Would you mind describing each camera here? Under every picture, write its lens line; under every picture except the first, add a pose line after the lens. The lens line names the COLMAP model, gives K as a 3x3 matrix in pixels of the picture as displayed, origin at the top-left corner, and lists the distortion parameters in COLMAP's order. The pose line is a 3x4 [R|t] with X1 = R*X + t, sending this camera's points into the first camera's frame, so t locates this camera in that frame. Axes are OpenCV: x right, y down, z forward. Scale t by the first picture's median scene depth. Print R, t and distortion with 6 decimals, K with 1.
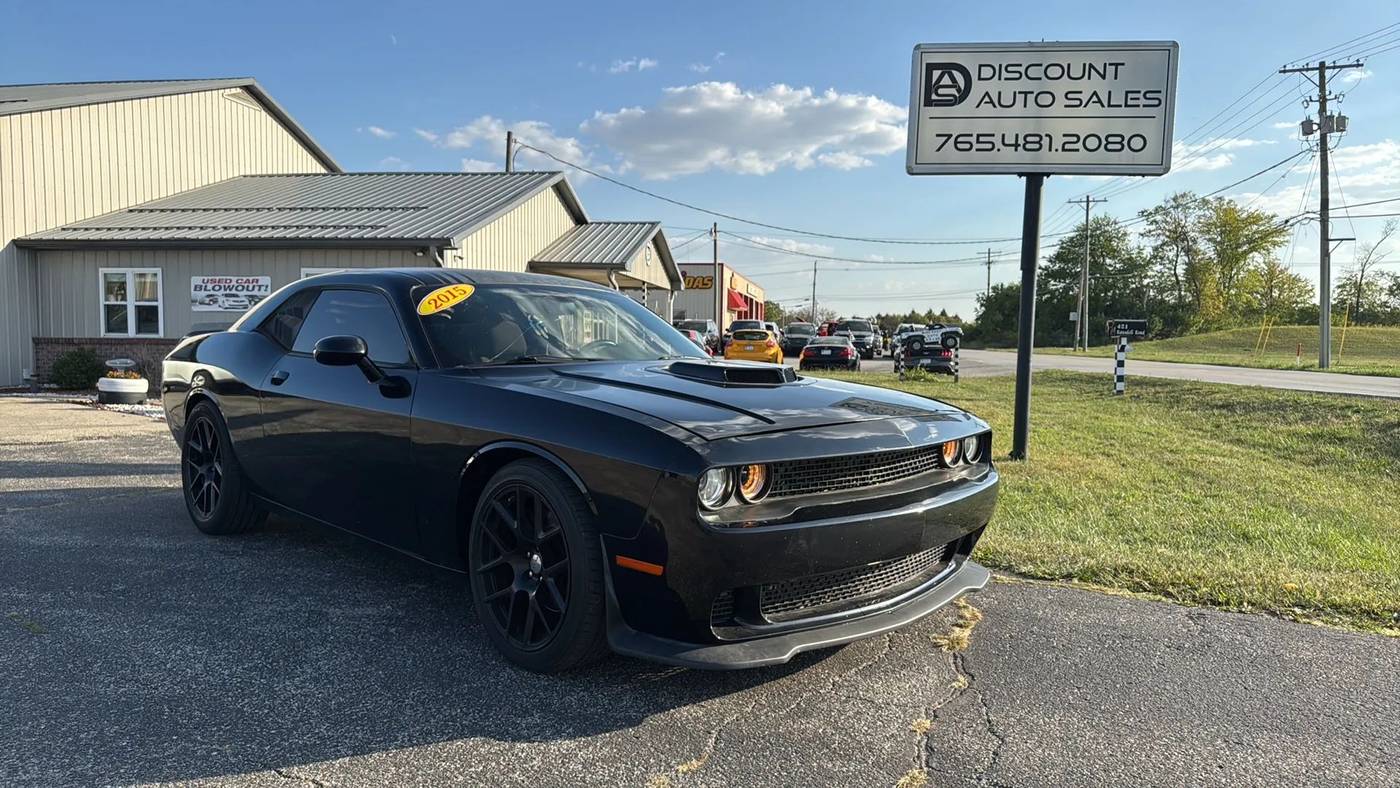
lens RADIAL K [[997.1, 0, 700.0], [0, 997.1, 394.0], [0, 0, 1]] dist [-0.002553, 0.010720]
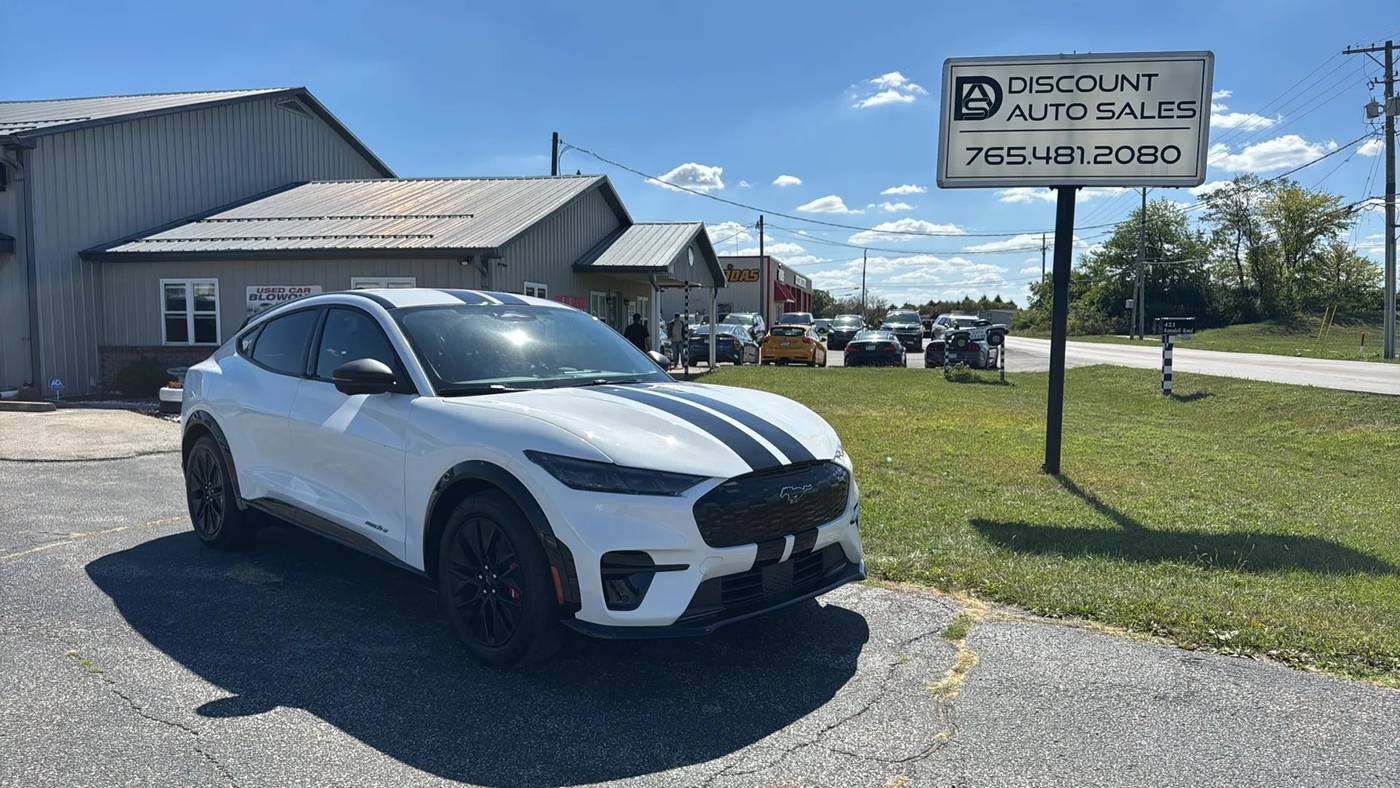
lens RADIAL K [[997.0, 0, 704.1], [0, 997.0, 397.0], [0, 0, 1]] dist [0.003292, 0.002696]
pose [[0.998810, -0.005127, -0.048499, 0.016269], [0.005926, 0.999849, 0.016336, -0.022312], [0.048408, -0.016604, 0.998690, -0.014042]]
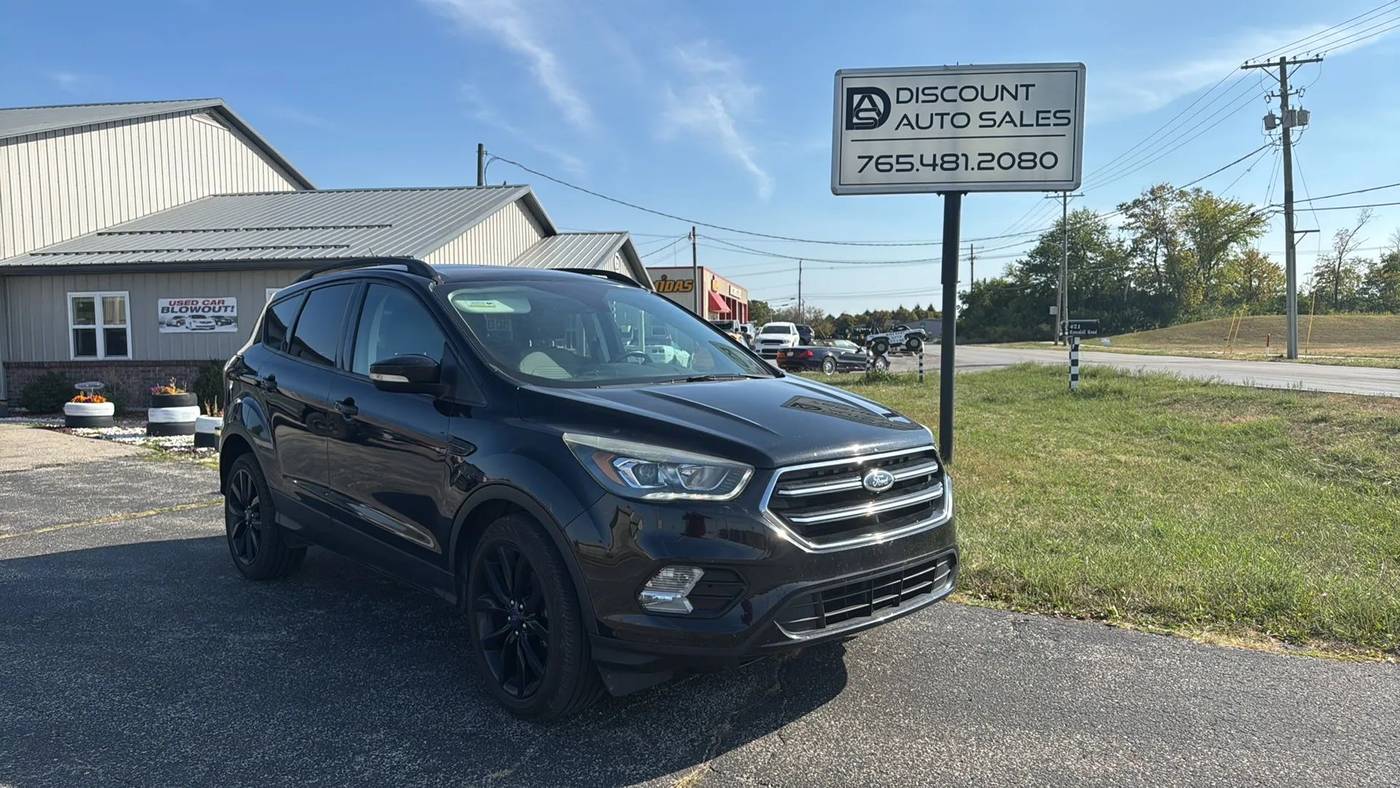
lens RADIAL K [[989.6, 0, 705.0], [0, 989.6, 389.8], [0, 0, 1]] dist [0.051595, -0.070497]
pose [[0.999699, -0.022805, 0.009013, 0.047894], [0.022830, 0.999736, -0.002716, -0.012538], [-0.008949, 0.002921, 0.999956, -0.031599]]
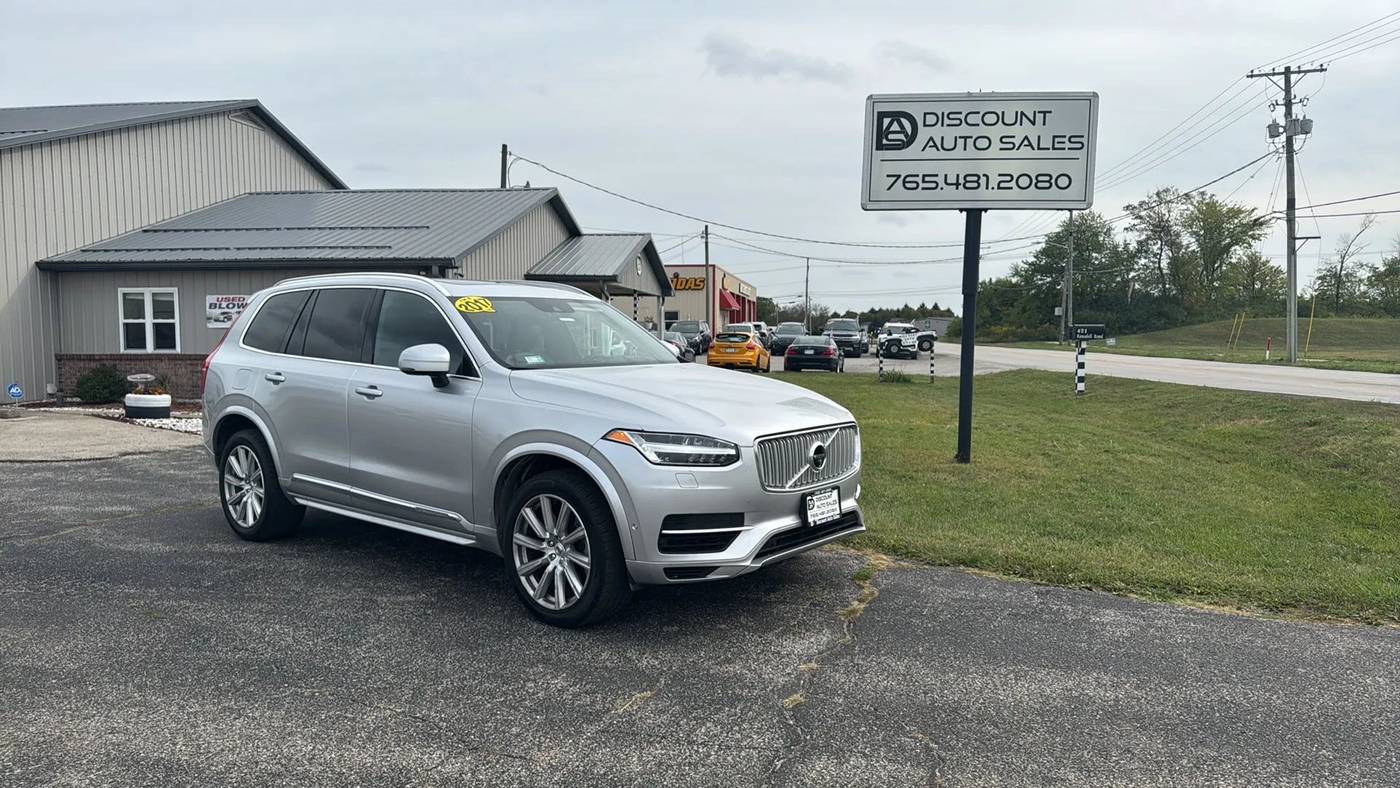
lens RADIAL K [[992.3, 0, 715.0], [0, 992.3, 394.8], [0, 0, 1]] dist [0.060026, -0.079182]
pose [[0.999784, -0.012258, 0.016771, 0.015599], [0.012137, 0.999900, 0.007263, -0.016915], [-0.016859, -0.007057, 0.999833, -0.100310]]
